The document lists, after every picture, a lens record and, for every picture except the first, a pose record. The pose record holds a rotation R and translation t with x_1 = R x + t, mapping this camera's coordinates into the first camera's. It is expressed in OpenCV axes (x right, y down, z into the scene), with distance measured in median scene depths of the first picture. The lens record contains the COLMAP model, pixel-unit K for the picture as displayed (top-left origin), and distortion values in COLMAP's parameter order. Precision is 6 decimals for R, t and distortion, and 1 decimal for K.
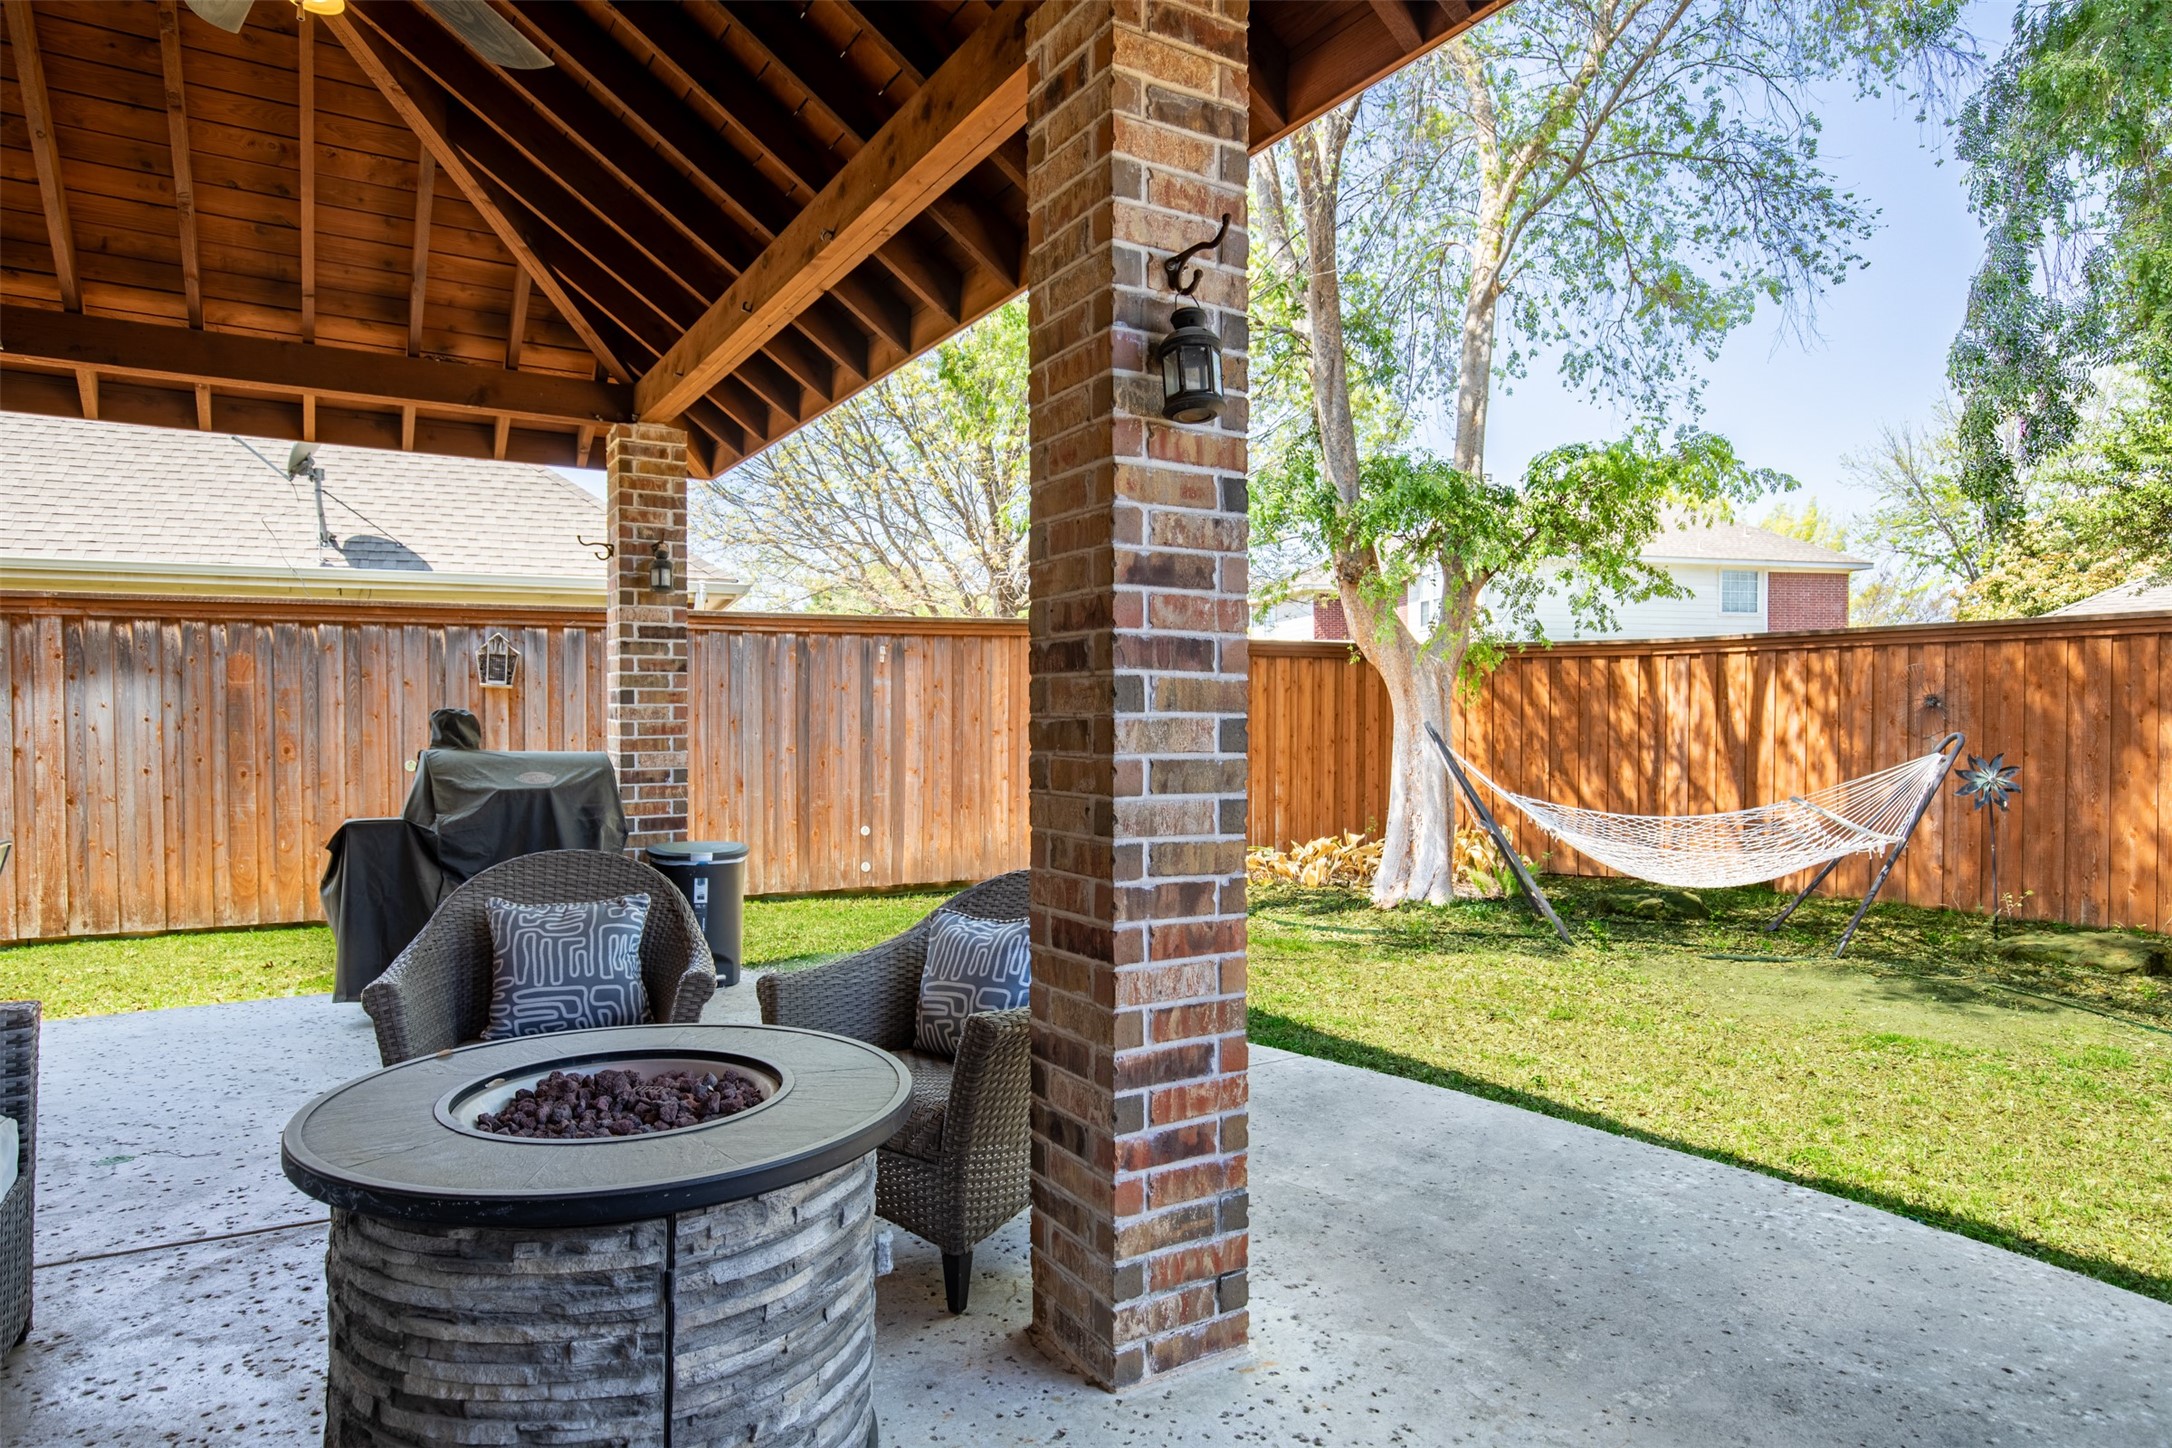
lens RADIAL K [[1255.5, 0, 1086.0], [0, 1255.5, 724.0], [0, 0, 1]] dist [-0.004452, -0.002788]
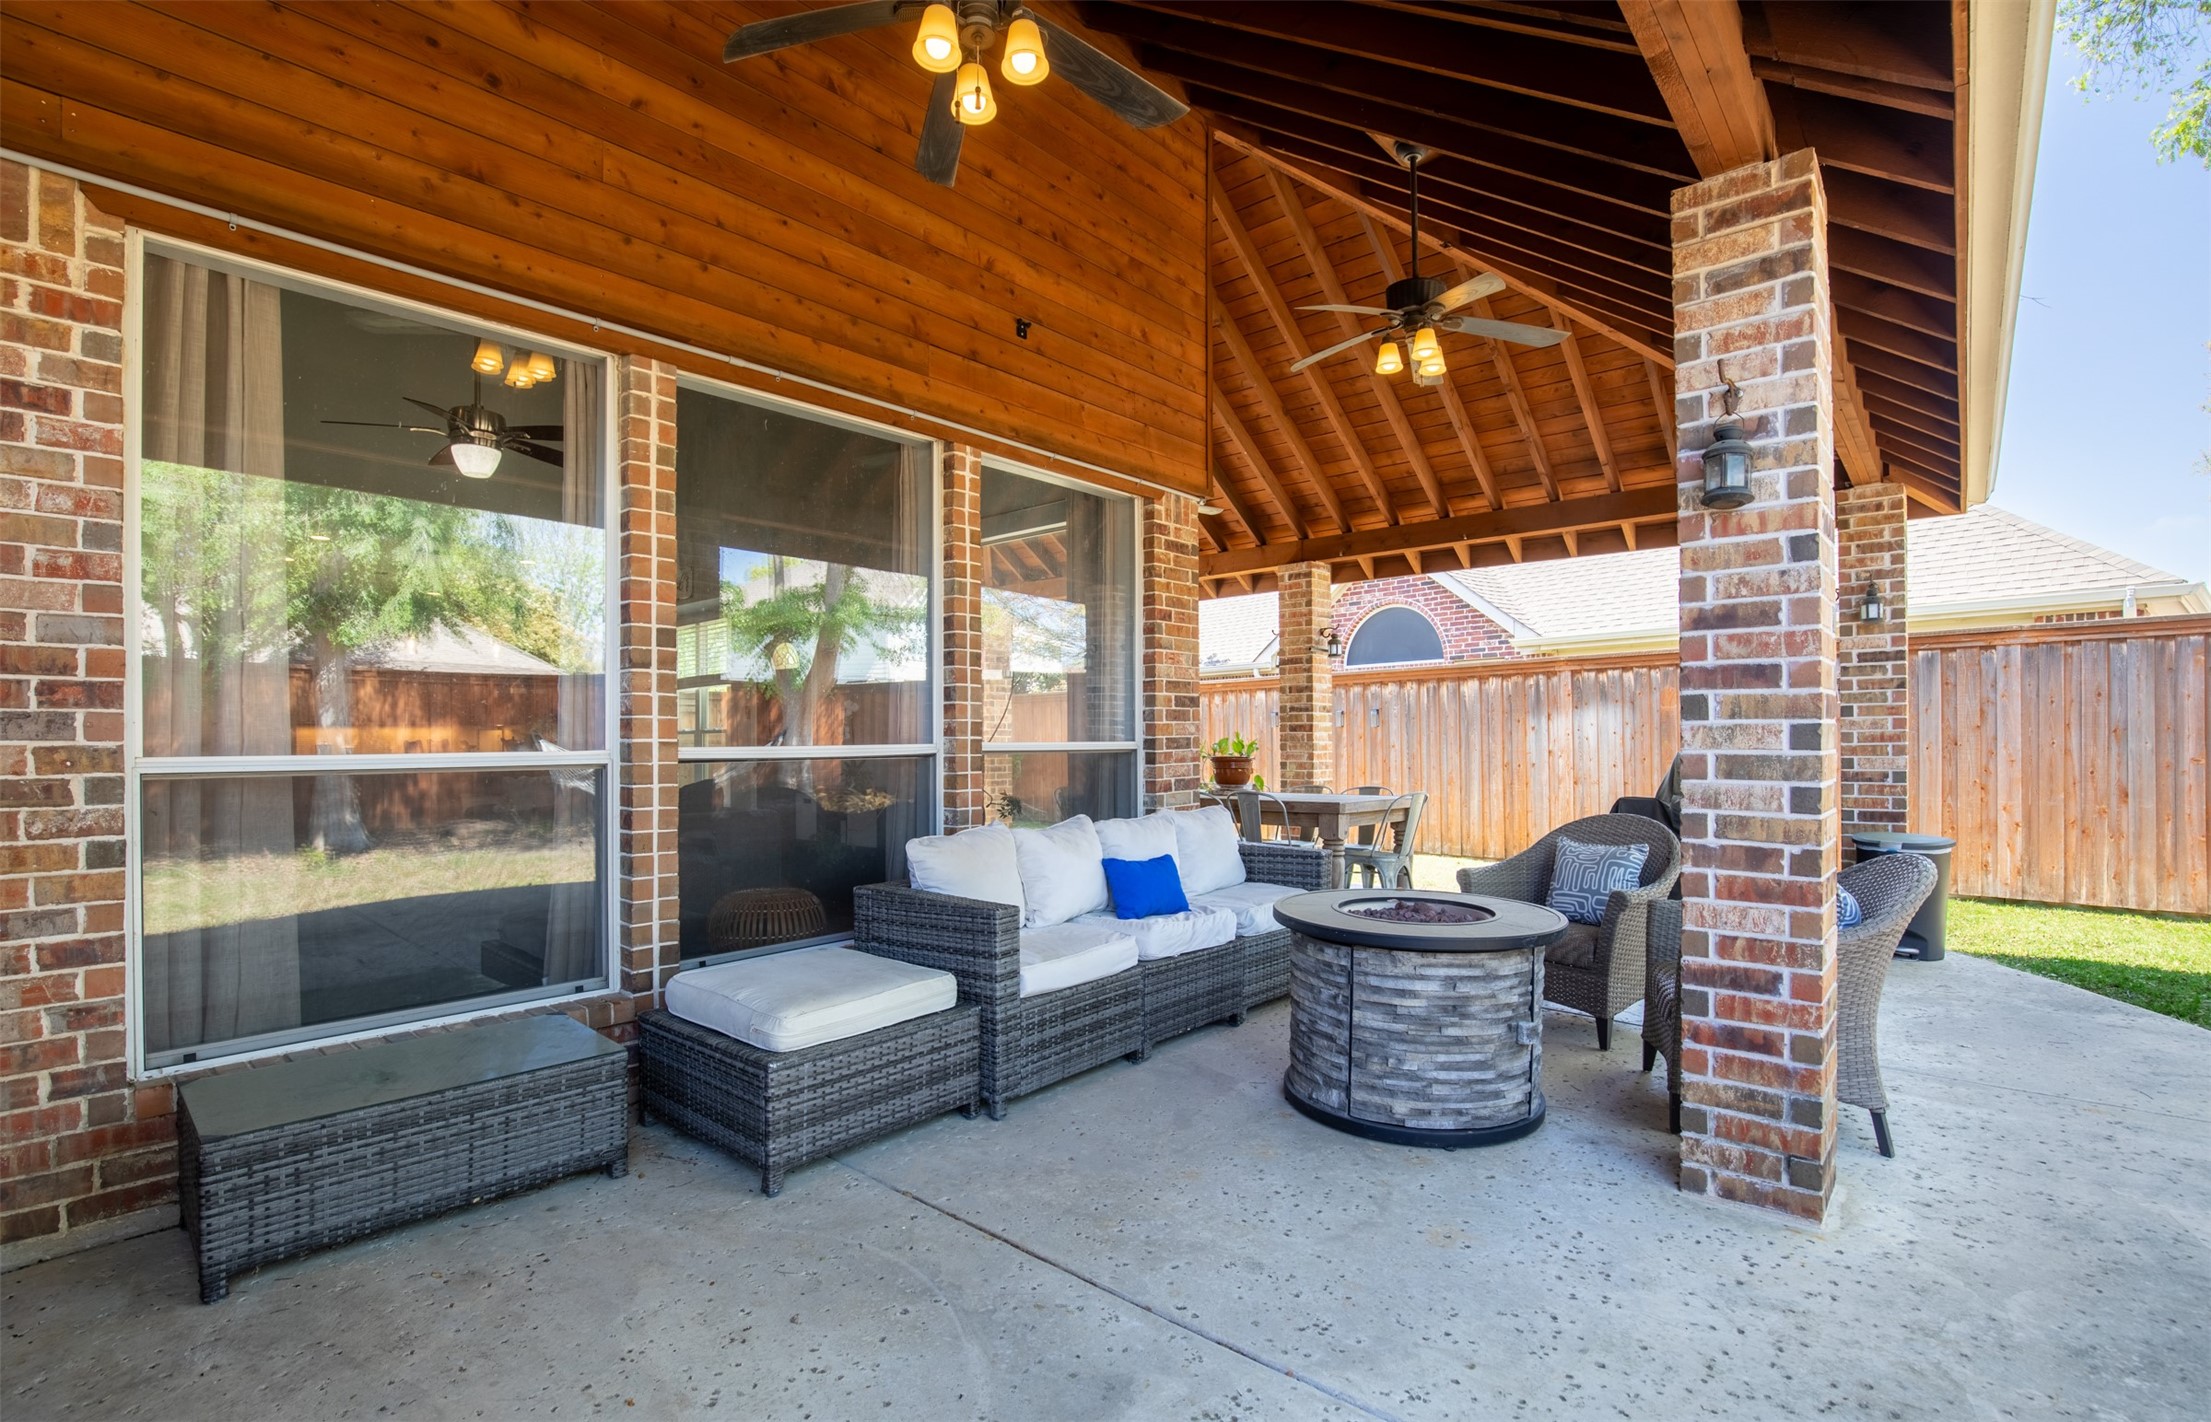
lens RADIAL K [[1006.6, 0, 1103.7], [0, 1006.6, 739.3], [0, 0, 1]] dist [-0.000227, 0.000104]
pose [[0.300924, 0.000059, -0.953648, 0.358153], [0.002012, 0.999998, 0.000697, 0.003863], [0.953646, -0.002128, 0.300923, 0.006317]]
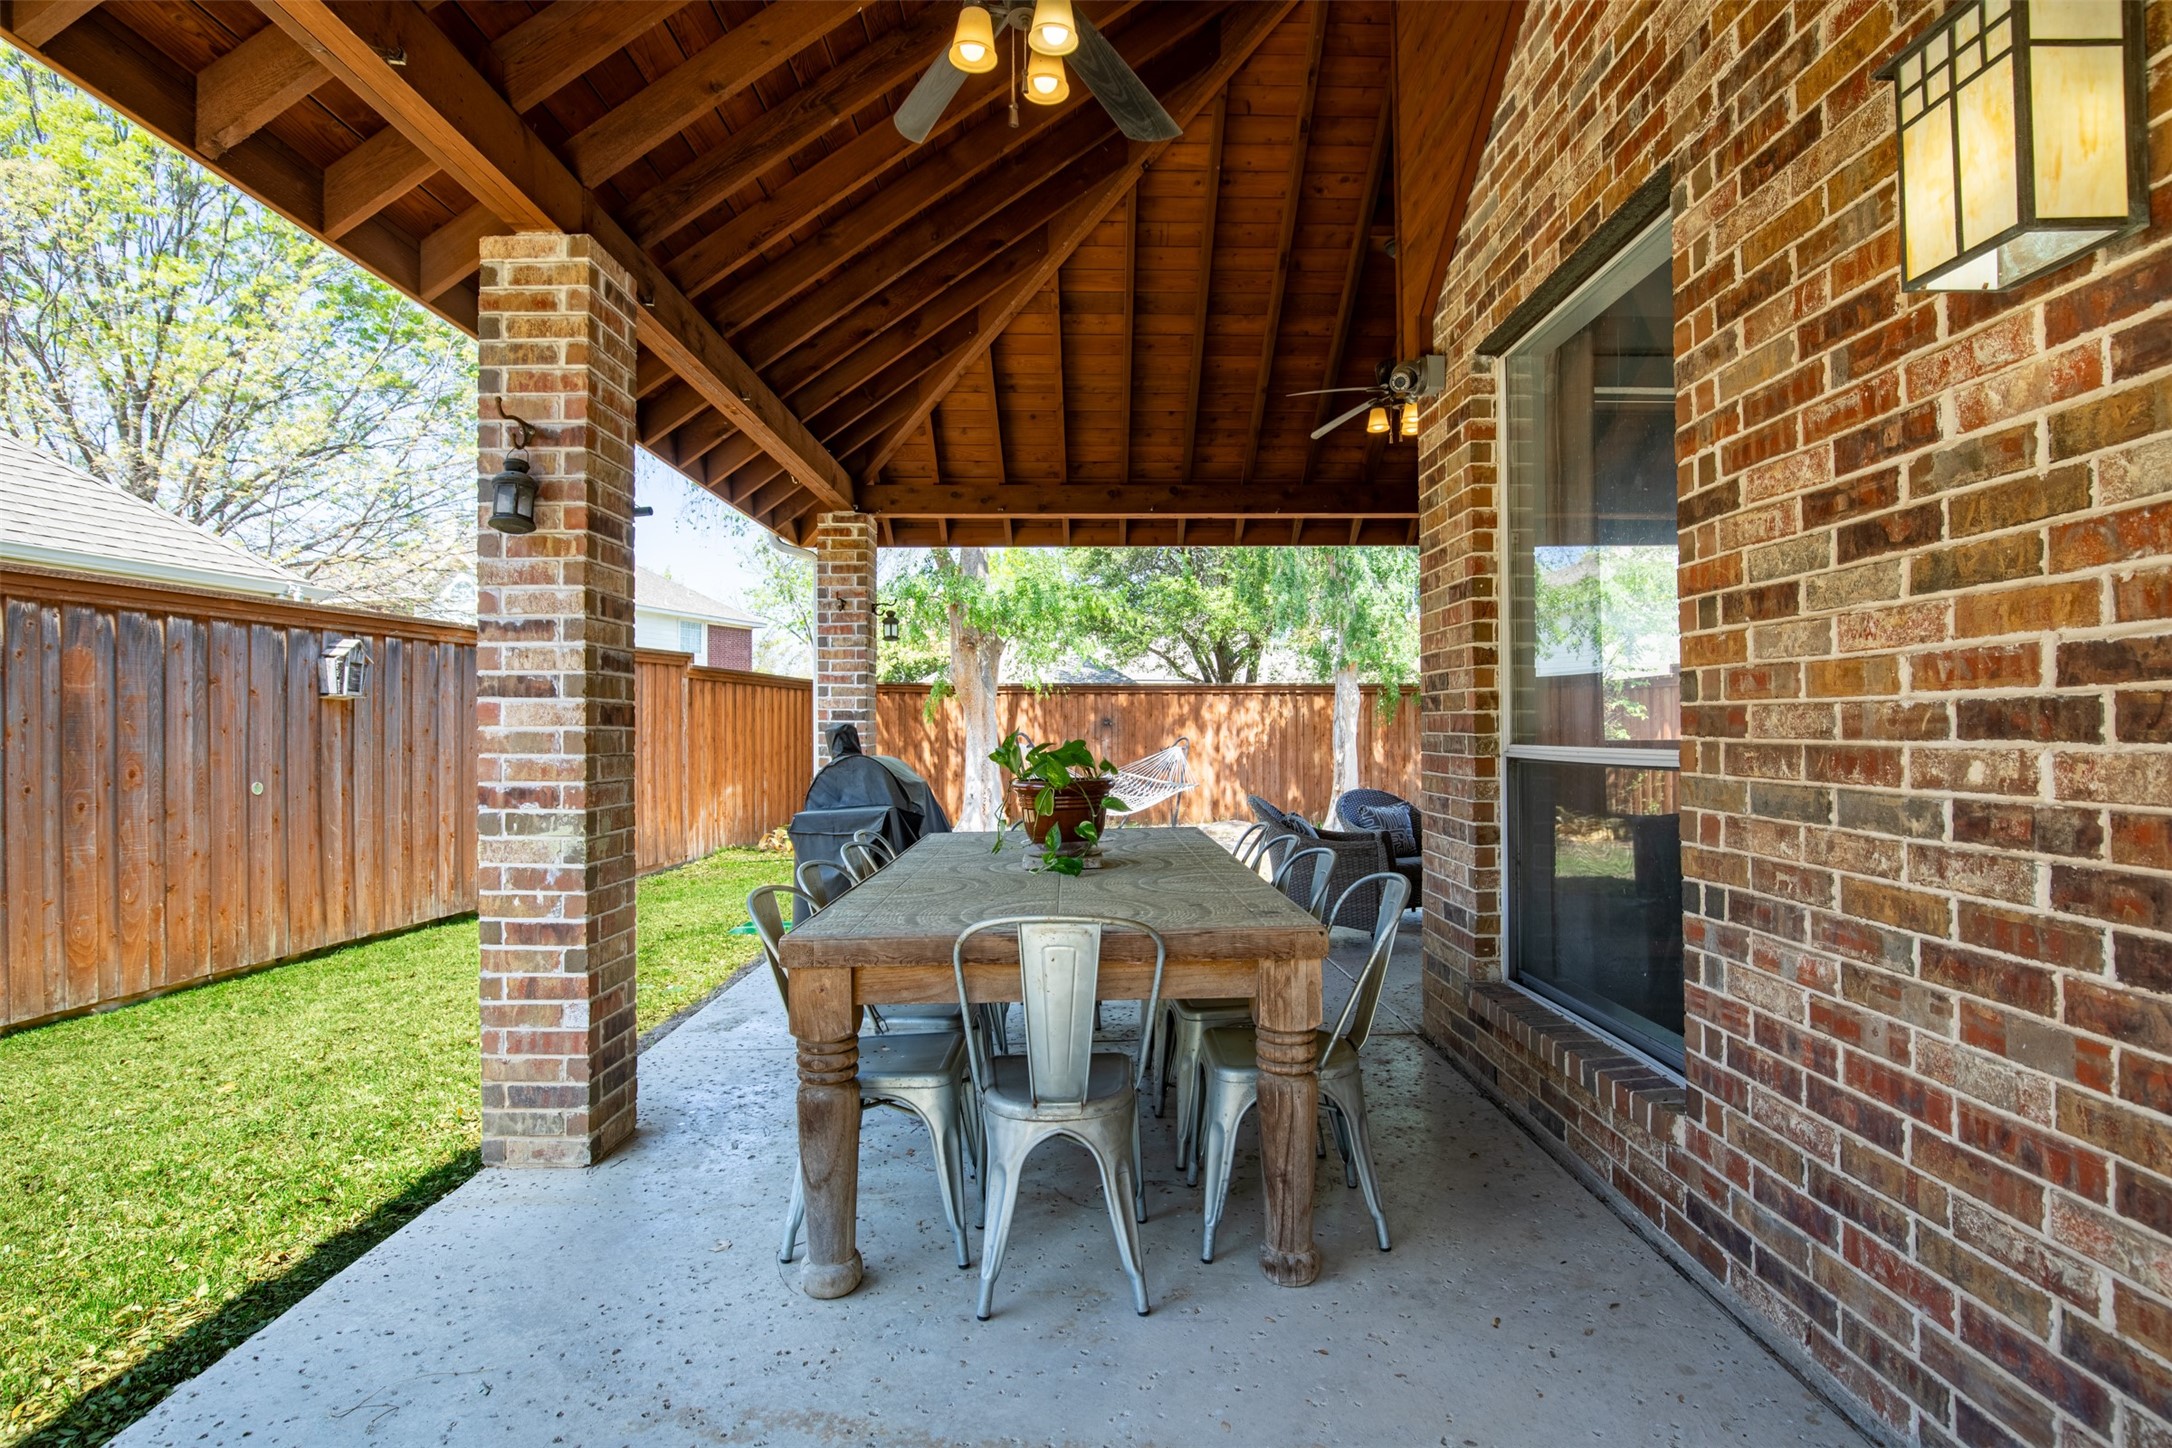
lens RADIAL K [[1073.8, 0, 1086.0], [0, 1073.8, 724.0], [0, 0, 1]] dist [-0.000868, 0.000193]
pose [[0.532774, 0.001944, 0.846255, -1.245404], [0.009496, 0.999921, -0.008275, 0.001474], [-0.846204, 0.012445, 0.532714, 0.190309]]
